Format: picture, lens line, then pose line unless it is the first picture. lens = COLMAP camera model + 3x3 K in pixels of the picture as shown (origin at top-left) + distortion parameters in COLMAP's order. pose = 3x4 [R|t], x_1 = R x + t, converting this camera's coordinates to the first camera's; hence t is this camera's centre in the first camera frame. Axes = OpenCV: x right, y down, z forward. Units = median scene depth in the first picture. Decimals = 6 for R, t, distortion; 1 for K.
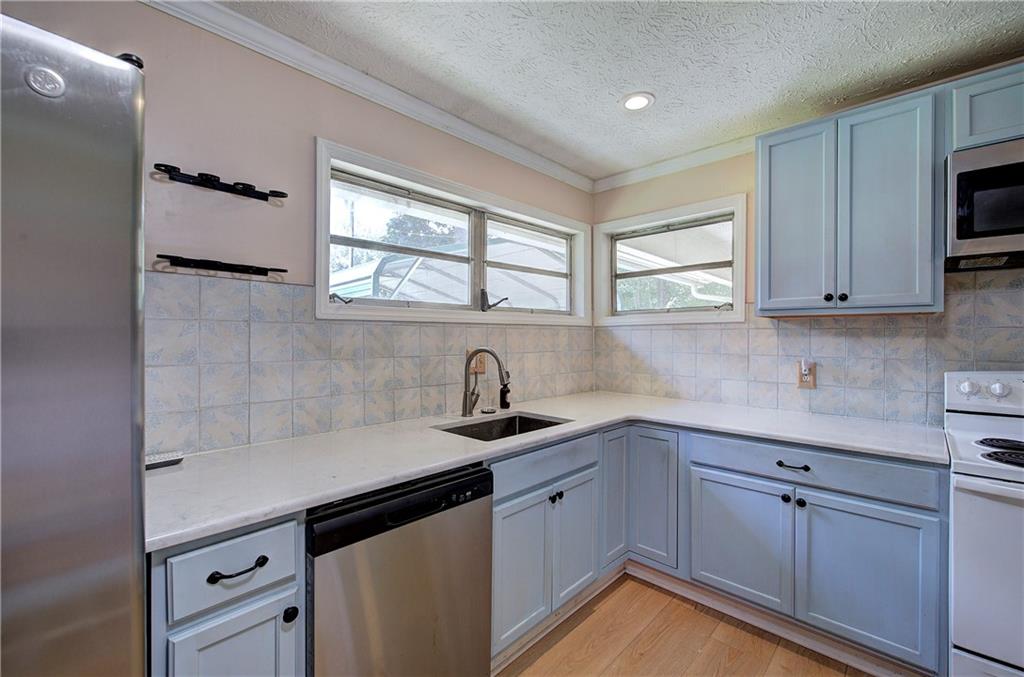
lens RADIAL K [[431.6, 0, 519.3], [0, 431.6, 336.4], [0, 0, 1]] dist [-0.005745, 0.001805]
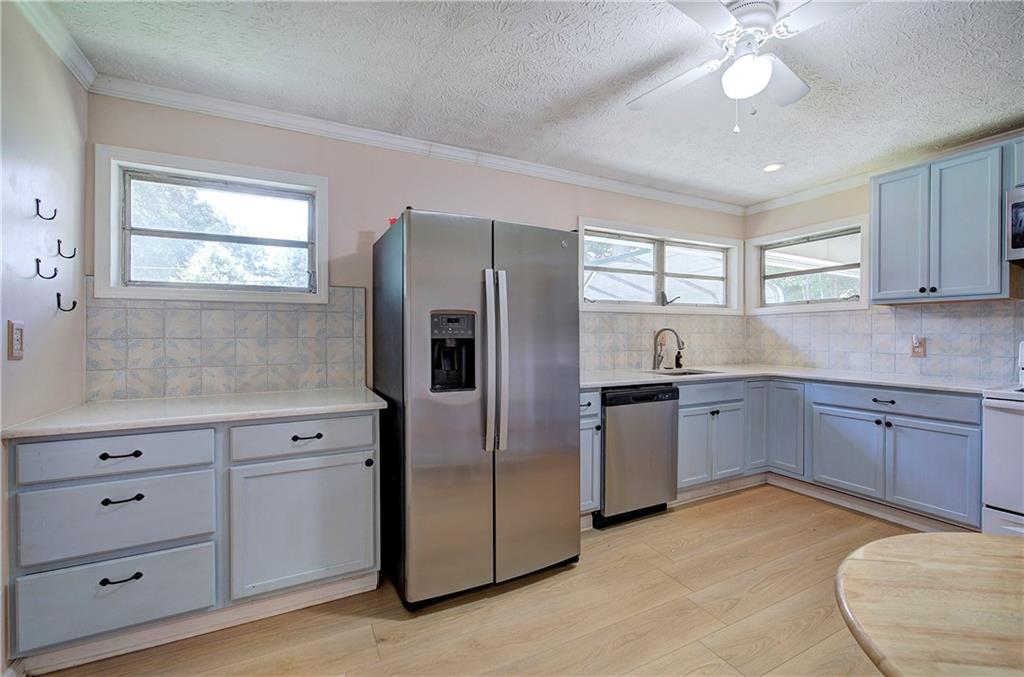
lens RADIAL K [[431.6, 0, 515.4], [0, 431.6, 337.0], [0, 0, 1]] dist [-0.005745, 0.001805]
pose [[0.940381, 0.000797, -0.340123, -0.067222], [0.000943, 0.999987, 0.004951, 0.054639], [0.340122, -0.004976, 0.940368, -0.762319]]
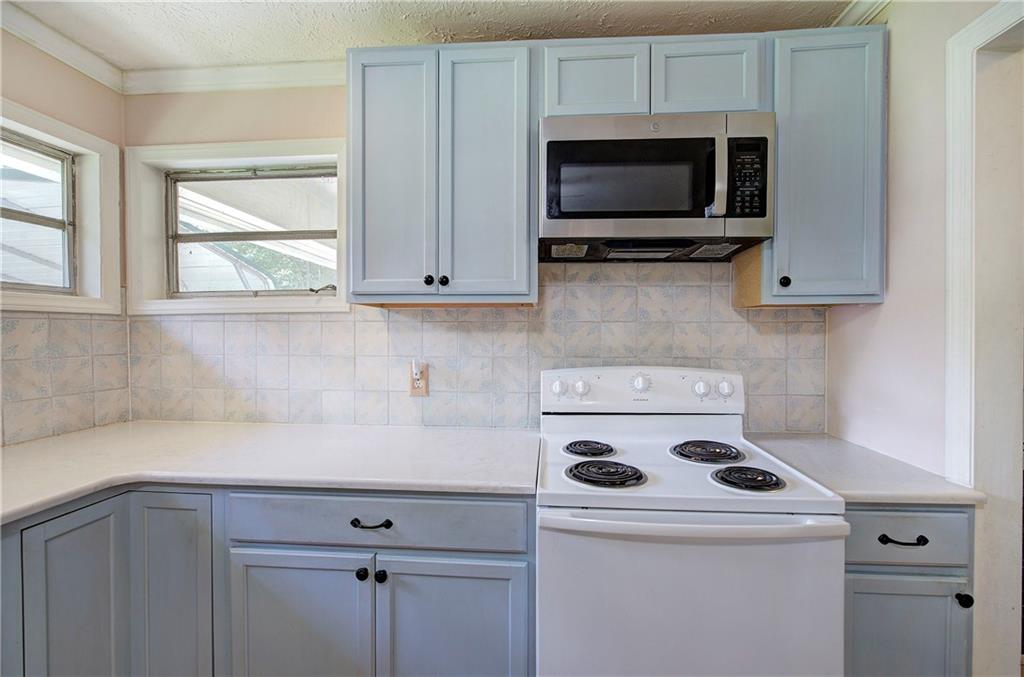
lens RADIAL K [[431.6, 0, 515.8], [0, 431.6, 336.3], [0, 0, 1]] dist [-0.005745, 0.001805]
pose [[0.781062, -0.009477, 0.624381, 0.336732], [0.001256, 0.999907, 0.013606, -0.001607], [-0.624452, -0.009843, 0.781001, 0.285421]]
